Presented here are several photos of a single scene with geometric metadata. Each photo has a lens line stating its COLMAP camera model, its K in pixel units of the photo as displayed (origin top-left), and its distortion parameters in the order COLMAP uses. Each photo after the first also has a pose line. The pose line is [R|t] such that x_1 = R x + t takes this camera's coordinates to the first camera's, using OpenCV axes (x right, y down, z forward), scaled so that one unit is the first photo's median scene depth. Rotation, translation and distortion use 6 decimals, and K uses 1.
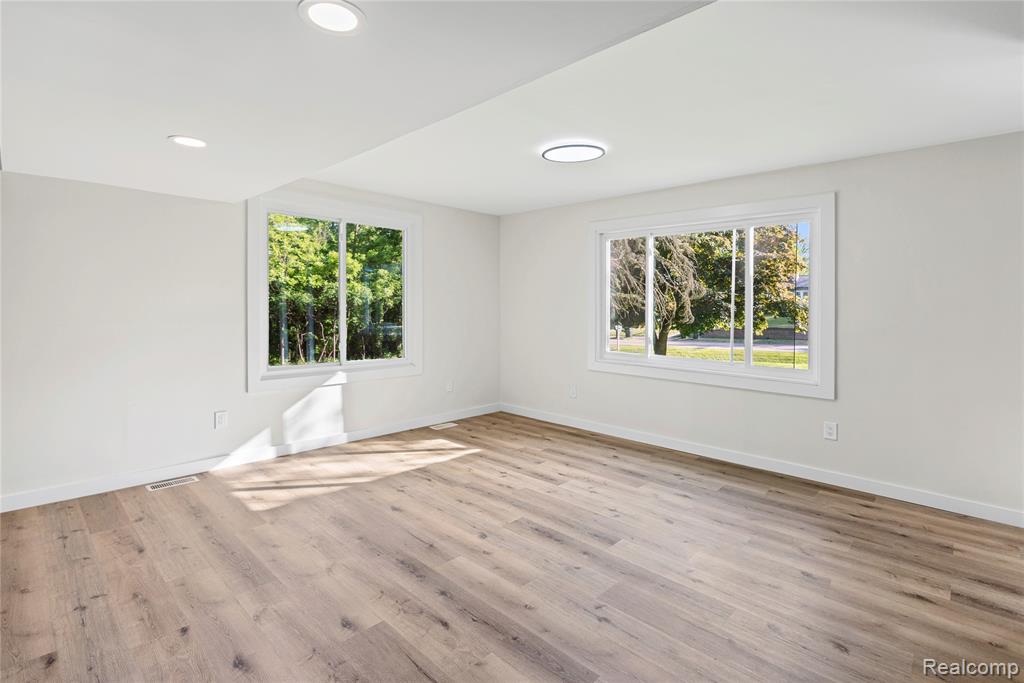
lens RADIAL K [[484.7, 0, 512.0], [0, 484.7, 341.5], [0, 0, 1]] dist [-0.000596, 0.000299]
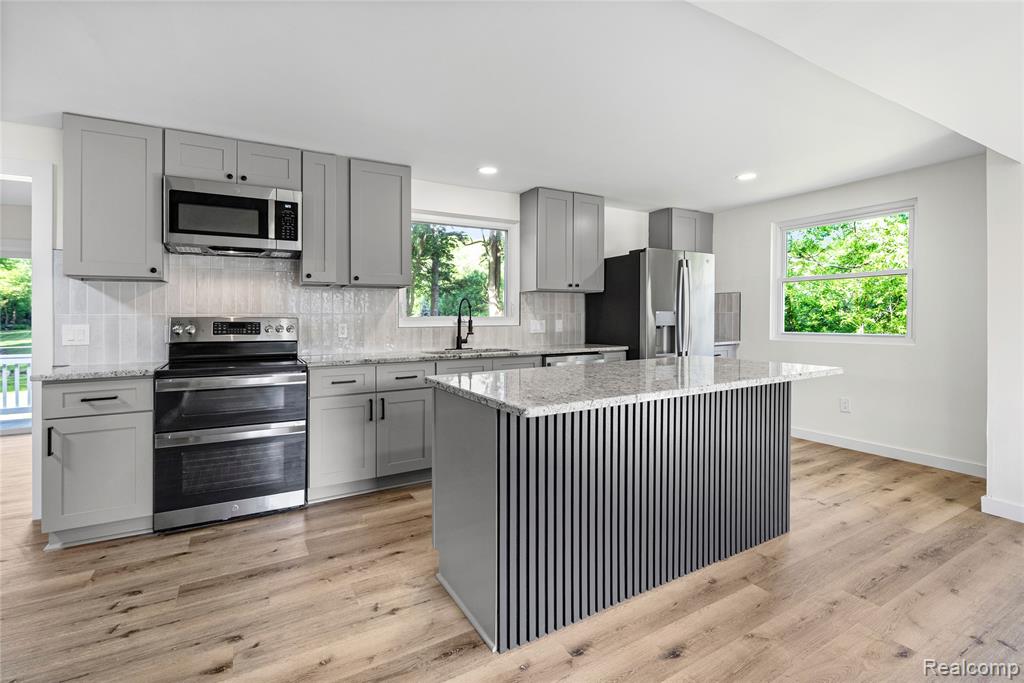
lens RADIAL K [[469.9, 0, 512.0], [0, 469.9, 317.0], [0, 0, 1]] dist [-0.004491, 0.000066]
pose [[-0.276837, -0.015523, -0.960792, 0.121839], [-0.066216, 0.997801, 0.002958, 0.015684], [0.958633, 0.064439, -0.277256, 0.291908]]
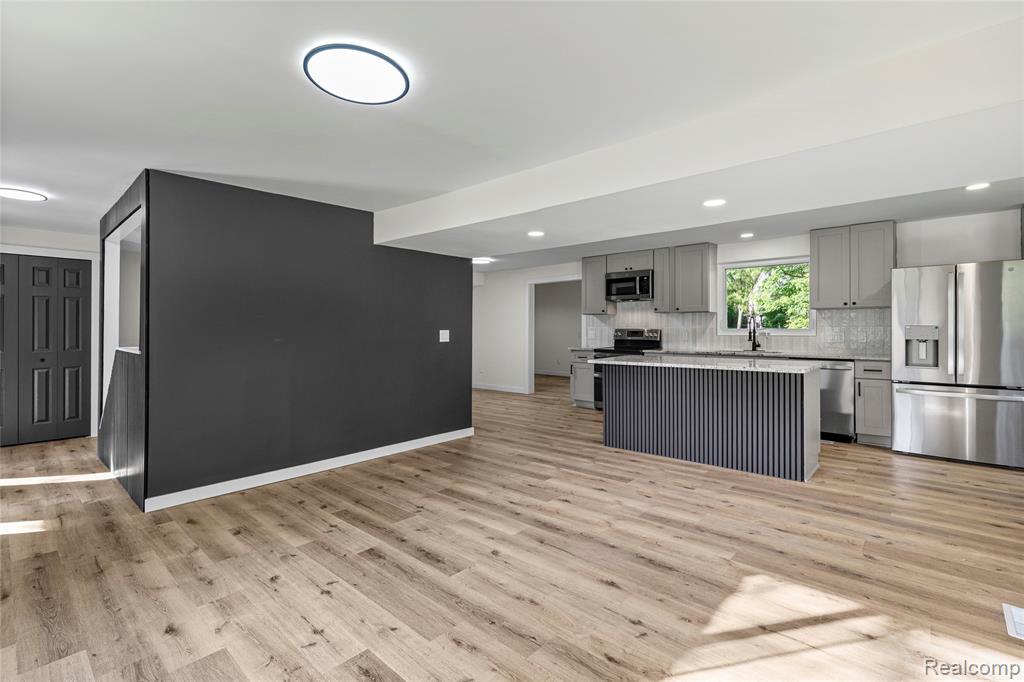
lens RADIAL K [[468.8, 0, 517.3], [0, 468.8, 331.7], [0, 0, 1]] dist [-0.003326, 0.000491]
pose [[-0.999356, -0.007165, -0.035171, -0.067958], [-0.010076, 0.996475, 0.083289, -0.134454], [0.034451, 0.083589, -0.995905, 1.928157]]
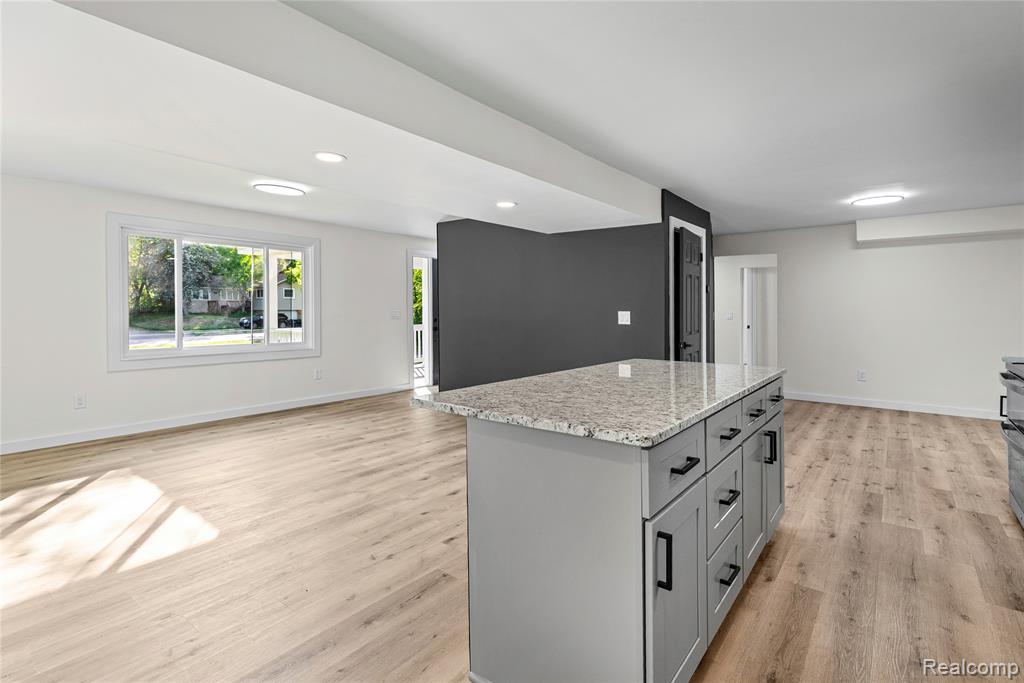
lens RADIAL K [[492.3, 0, 523.1], [0, 492.3, 317.9], [0, 0, 1]] dist [-0.006224, 0.001661]
pose [[-0.113762, -0.031212, 0.993018, -1.589435], [0.069166, 0.996832, 0.039256, -0.049927], [-0.991098, 0.073149, -0.111242, 0.572201]]
